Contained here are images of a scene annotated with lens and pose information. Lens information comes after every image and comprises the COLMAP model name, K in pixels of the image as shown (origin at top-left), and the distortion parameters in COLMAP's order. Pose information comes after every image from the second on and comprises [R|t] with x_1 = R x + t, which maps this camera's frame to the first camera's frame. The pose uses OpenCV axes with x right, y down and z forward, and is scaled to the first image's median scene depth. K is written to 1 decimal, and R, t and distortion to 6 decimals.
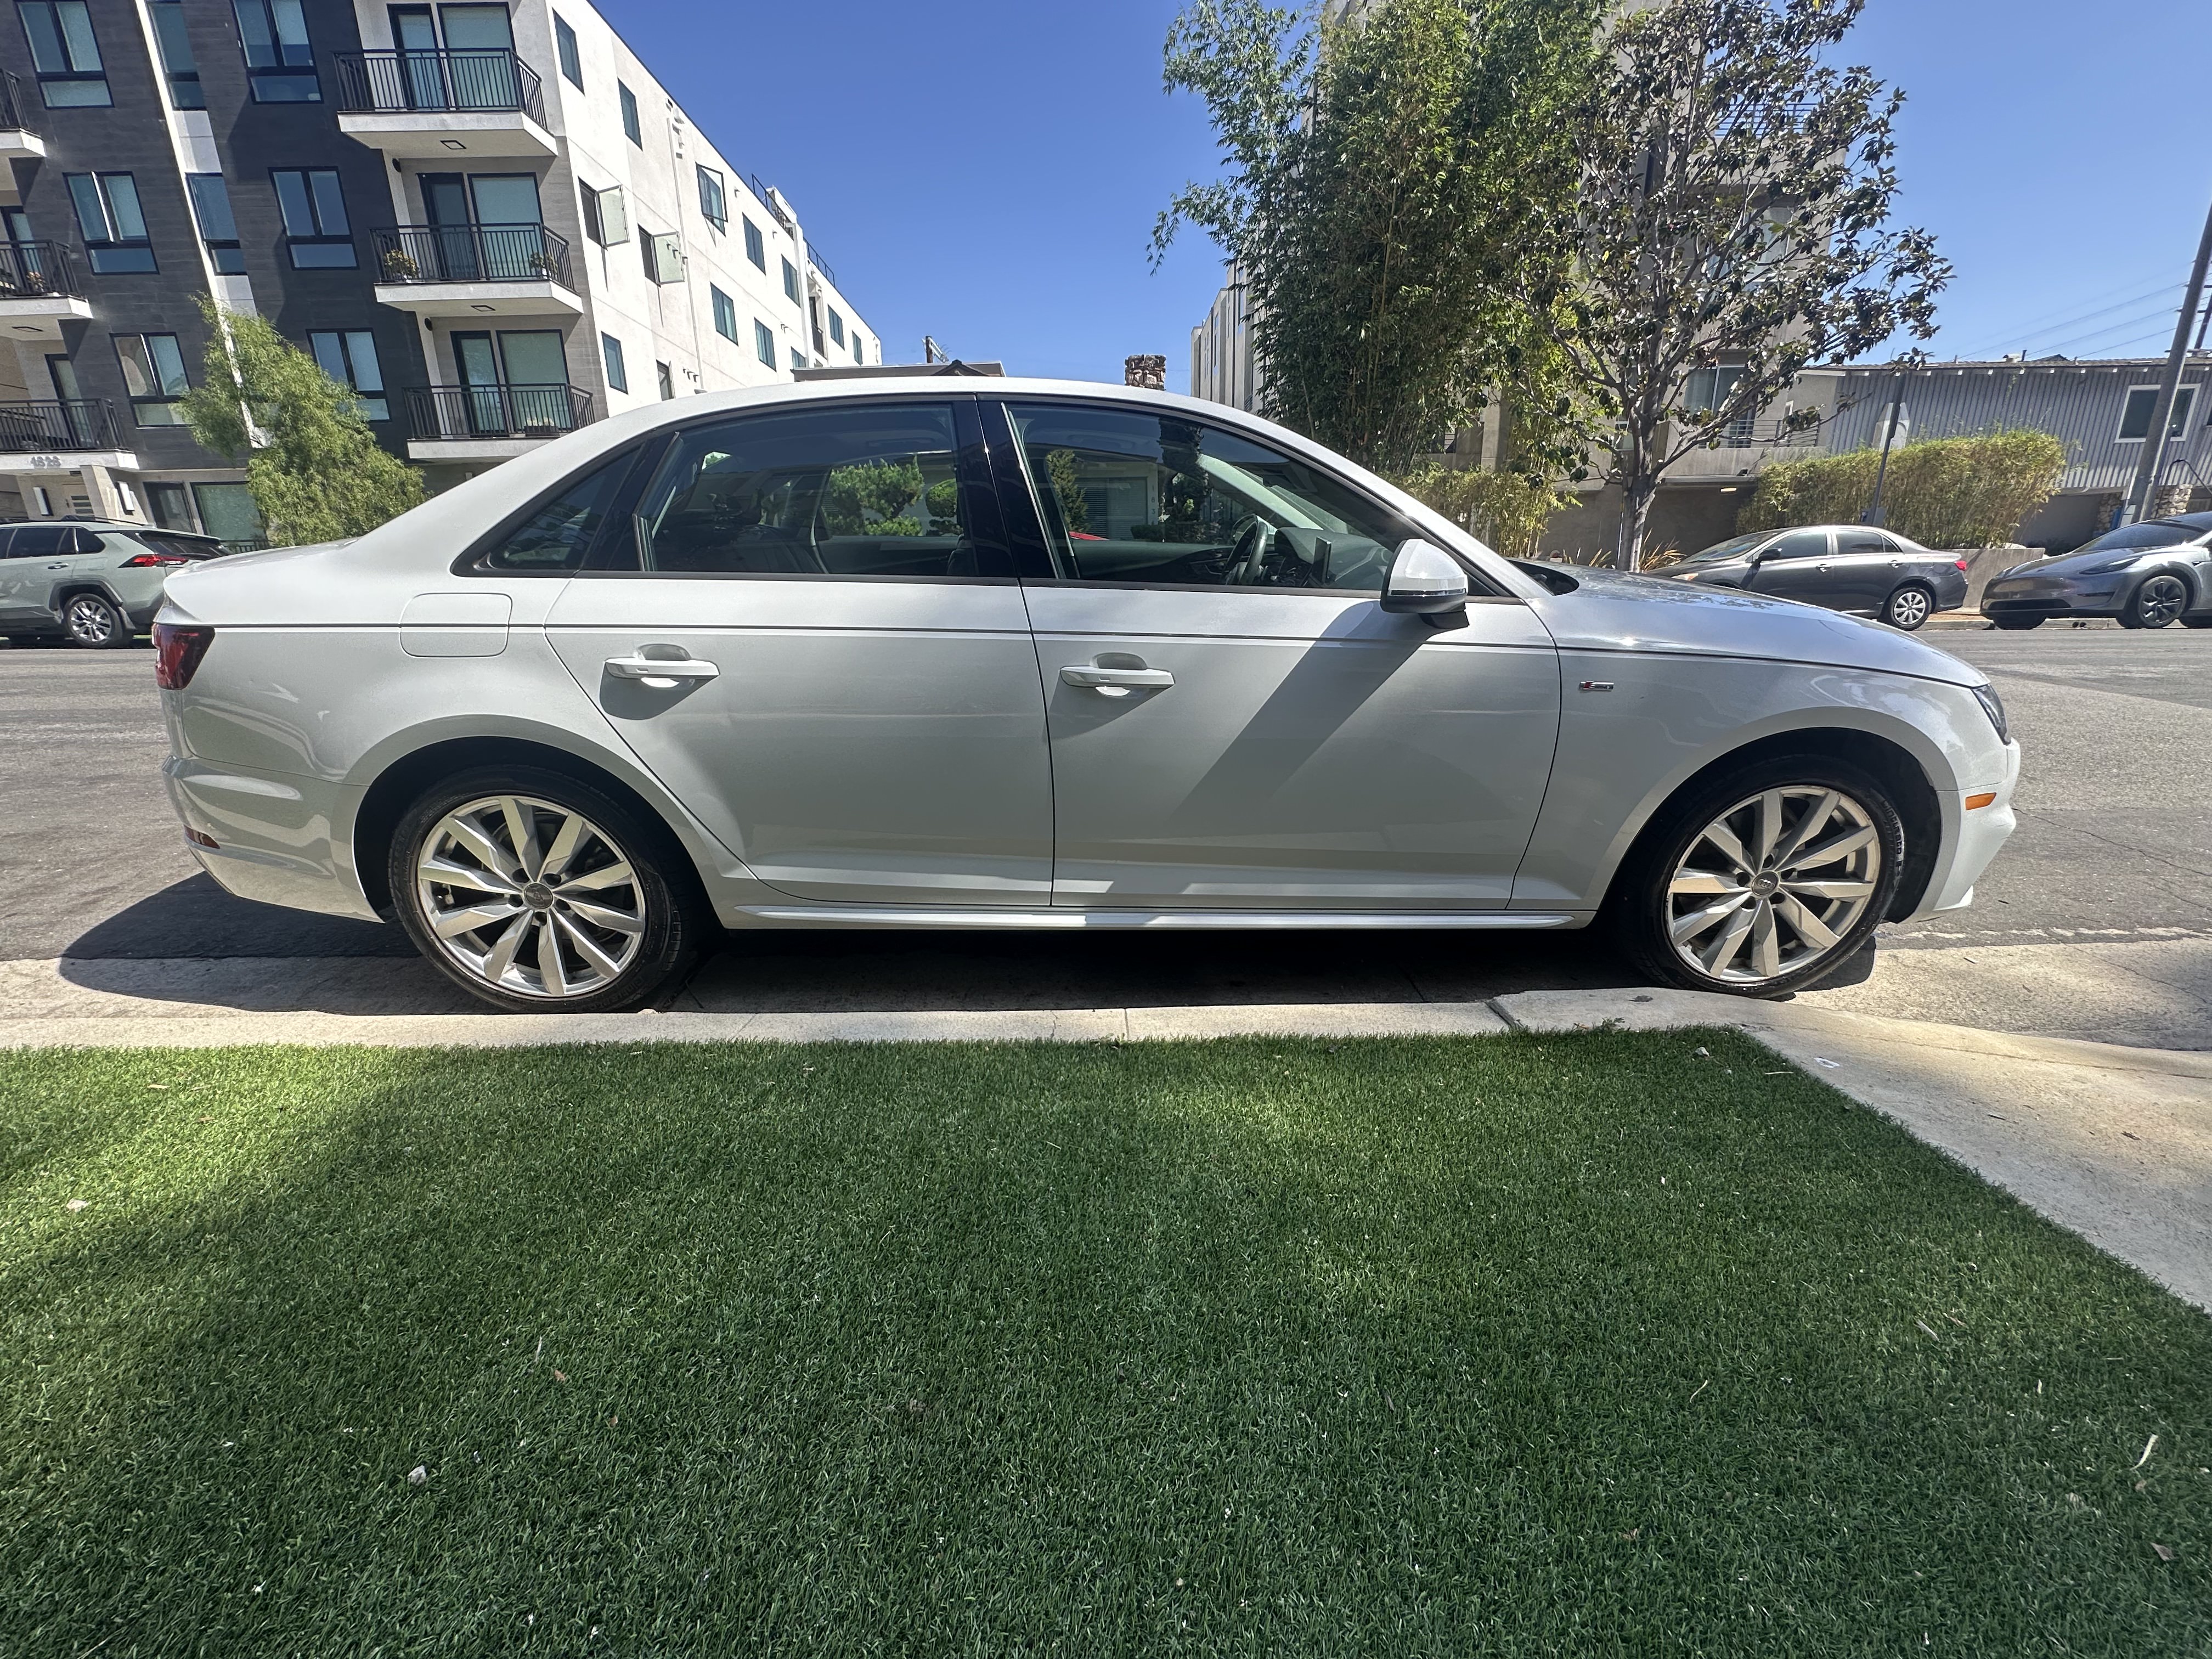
lens RADIAL K [[882.6, 0, 1100.8], [0, 882.6, 829.2], [0, 0, 1]] dist [-0.006374, 0.001861]
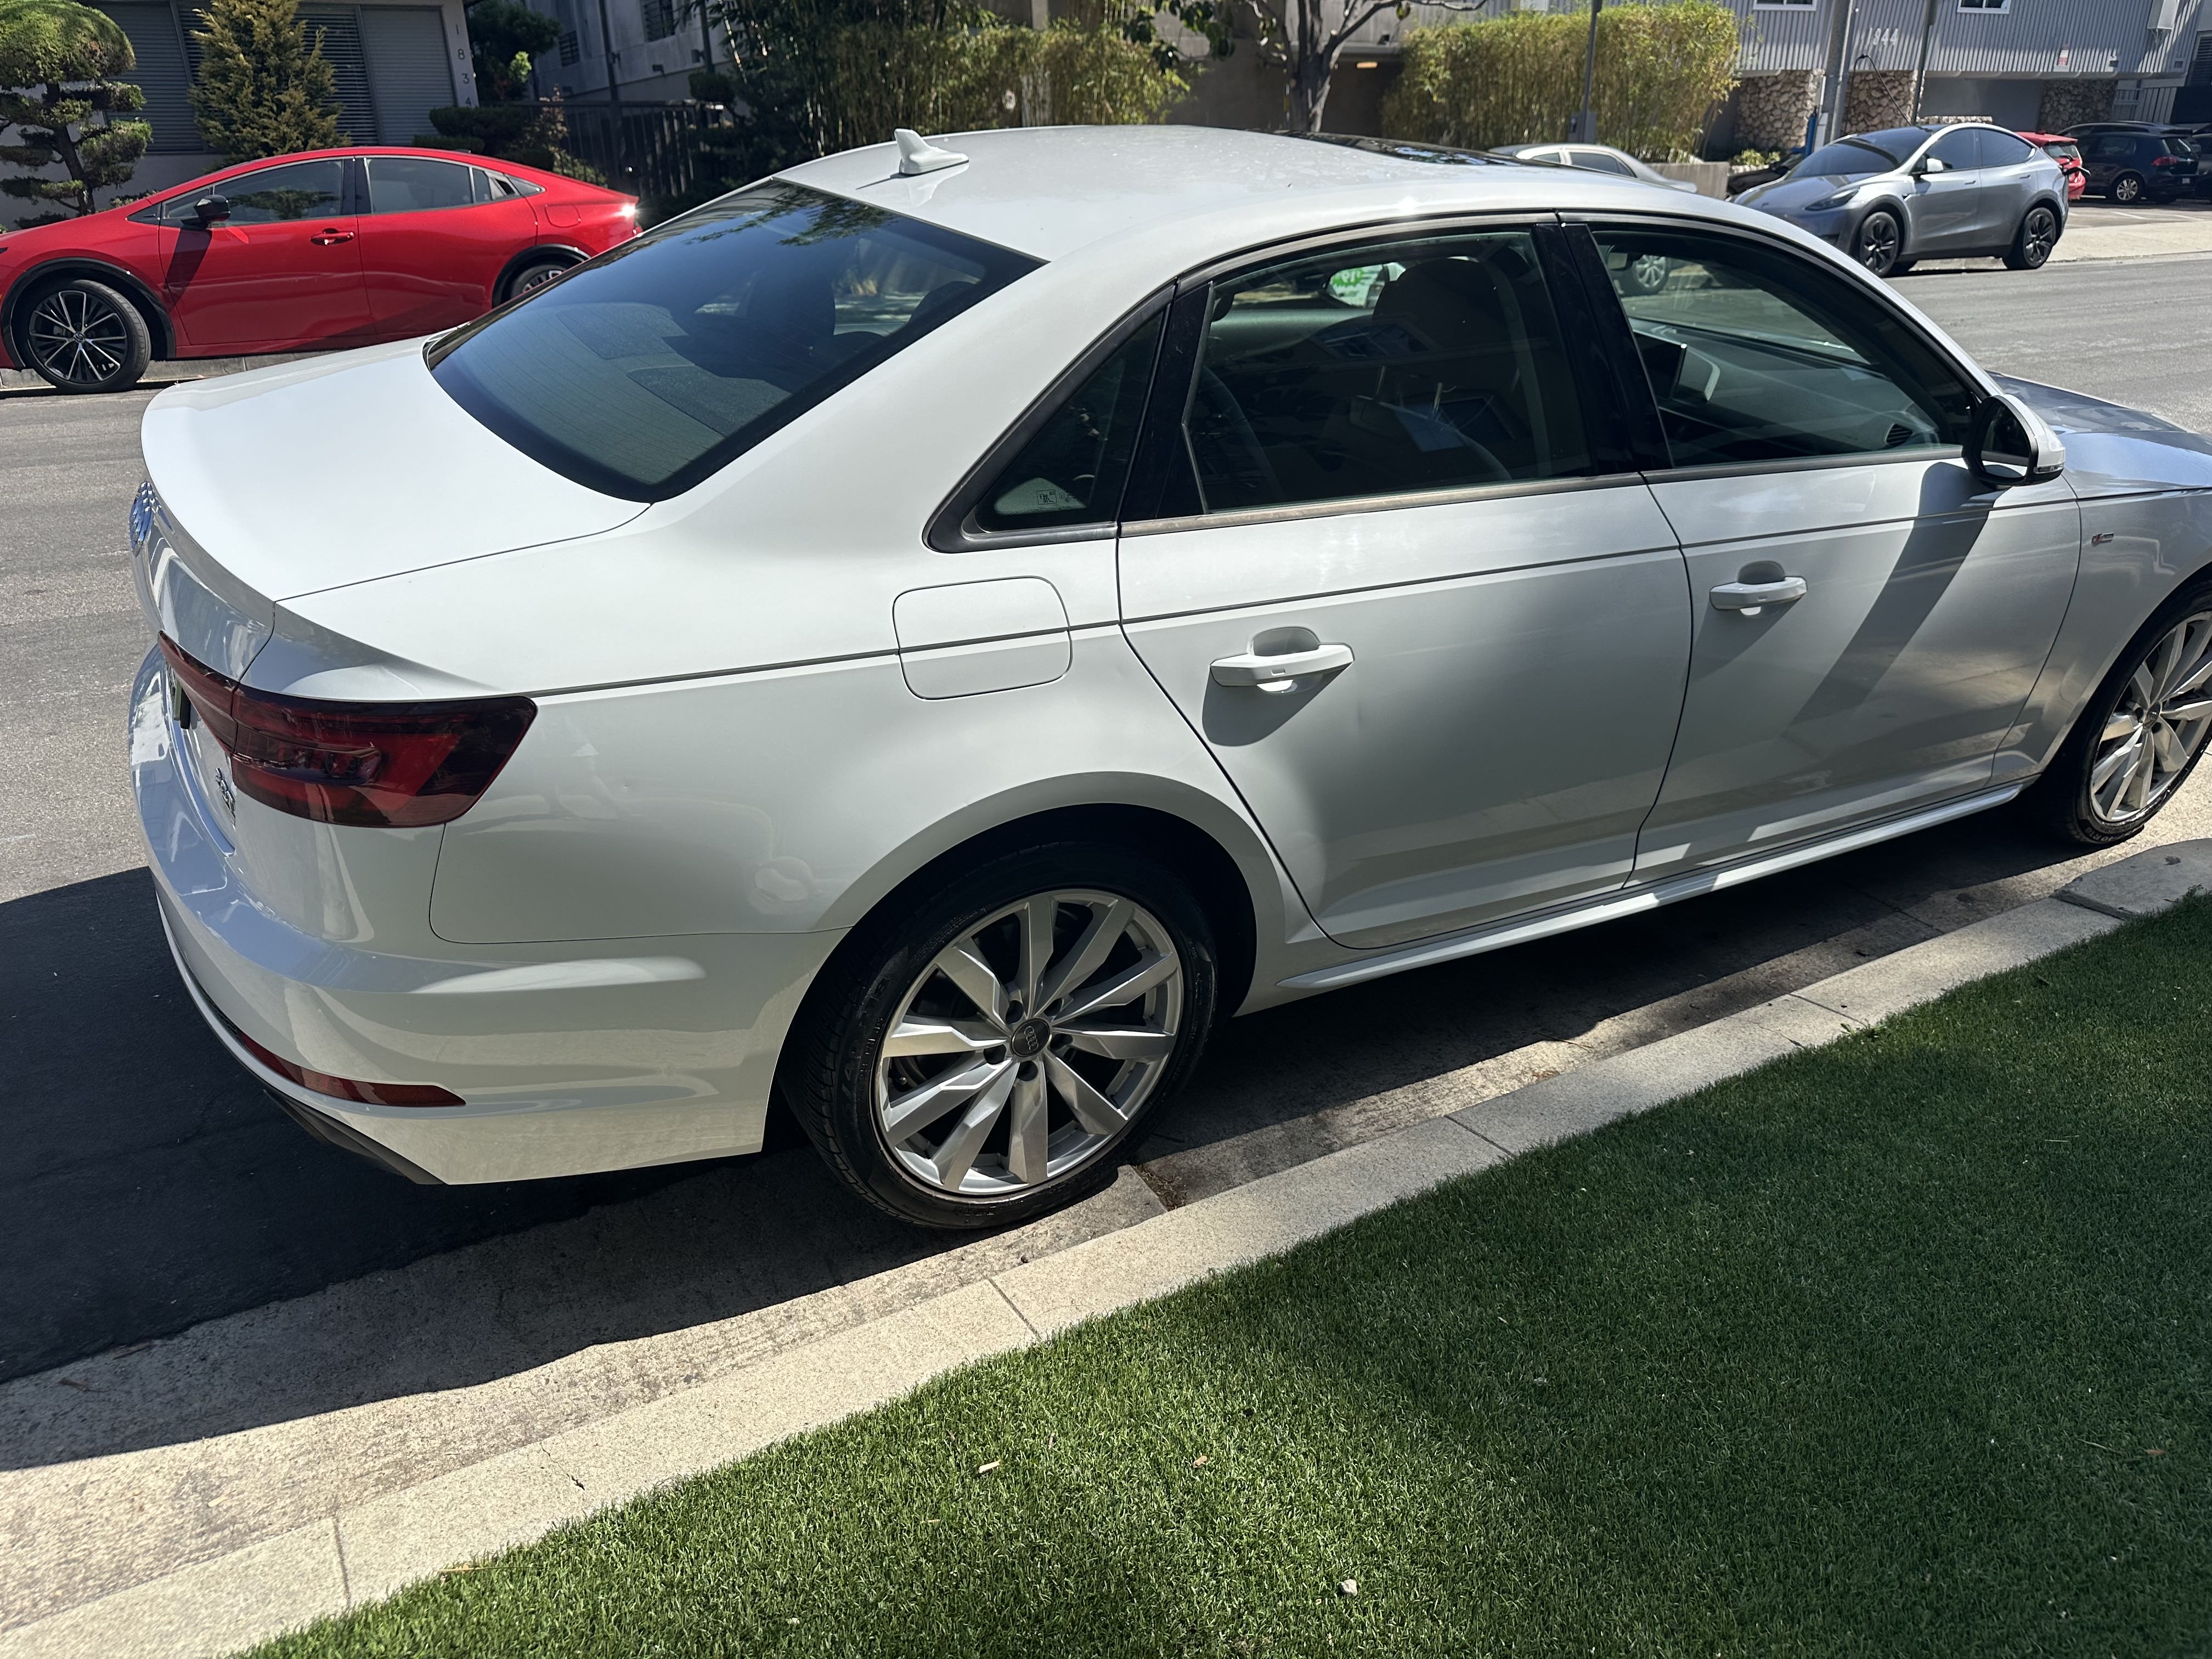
lens RADIAL K [[1540.1, 0, 1093.3], [0, 1540.1, 855.7], [0, 0, 1]] dist [0.036706, -0.039907]
pose [[0.878182, -0.194007, 0.437215, -1.055190], [0.133641, 0.977168, 0.165174, -0.228000], [-0.459278, -0.086623, 0.884059, 0.018118]]
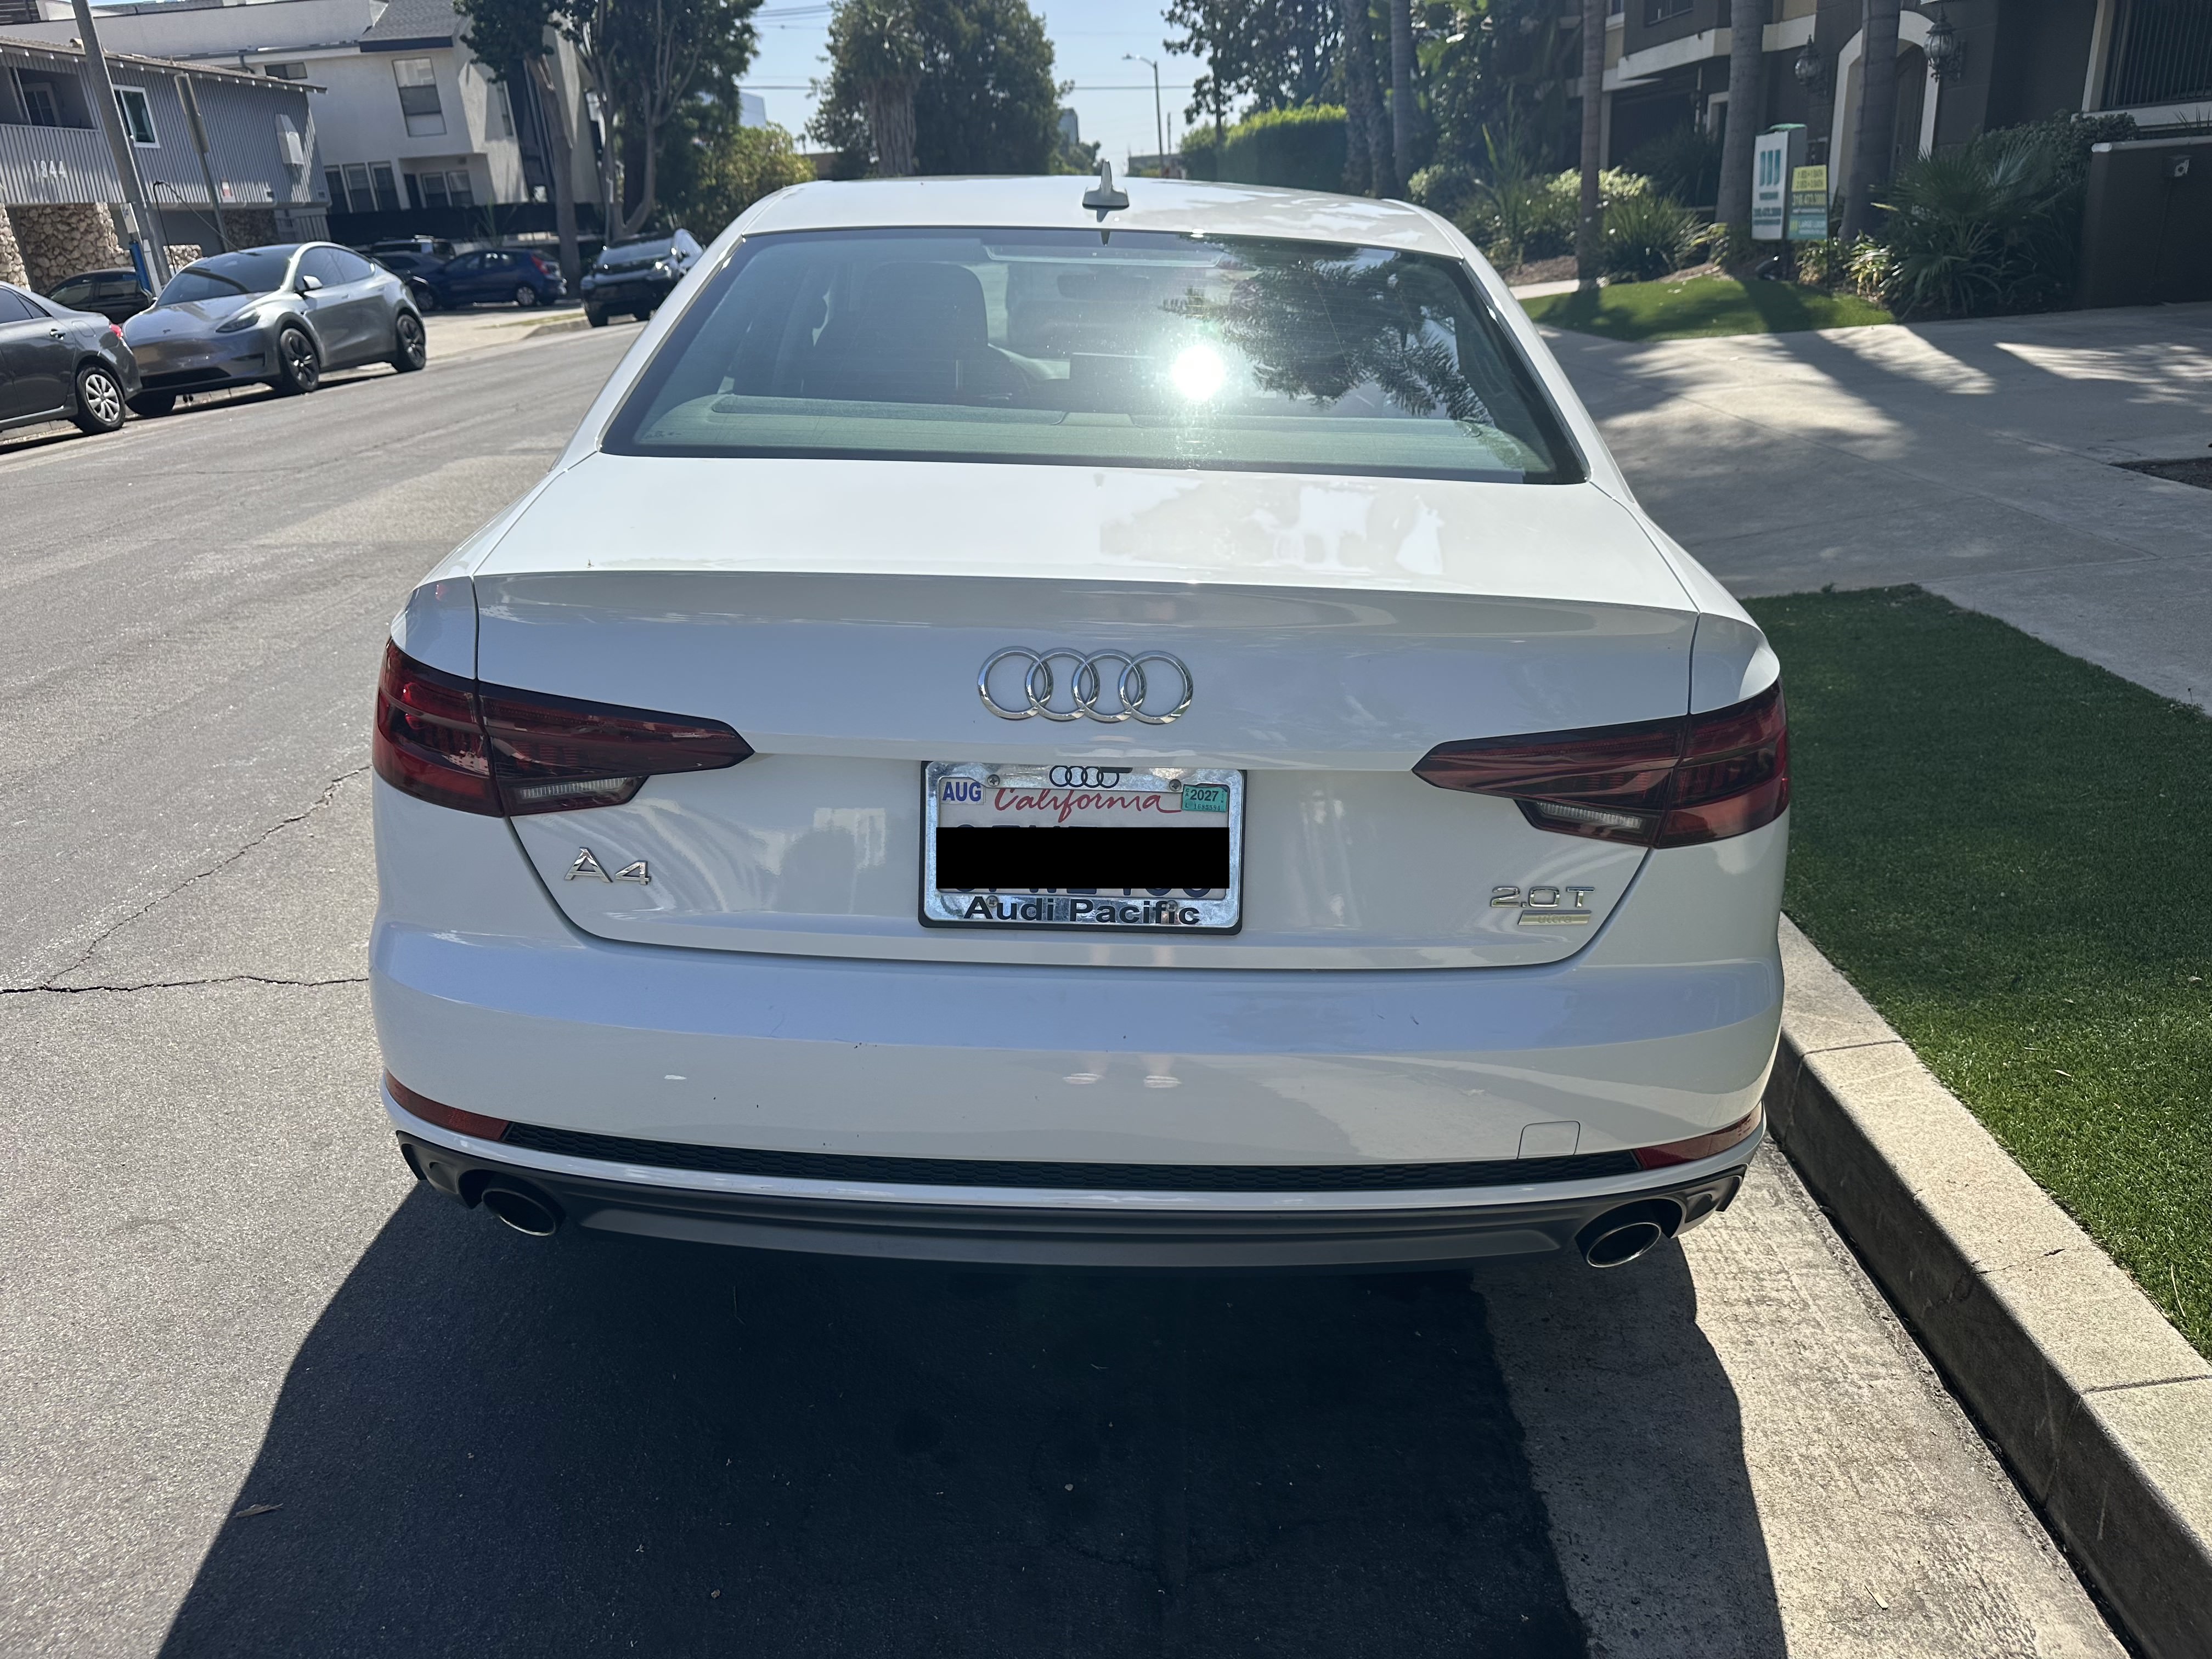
lens RADIAL K [[1555.8, 0, 1106.0], [0, 1555.8, 829.5], [0, 0, 1]] dist [-0.002414, -0.002388]
pose [[0.022956, -0.353105, 0.935302, -1.824740], [0.328759, 0.886183, 0.326492, -0.540602], [-0.944135, 0.299994, 0.136429, 1.199336]]
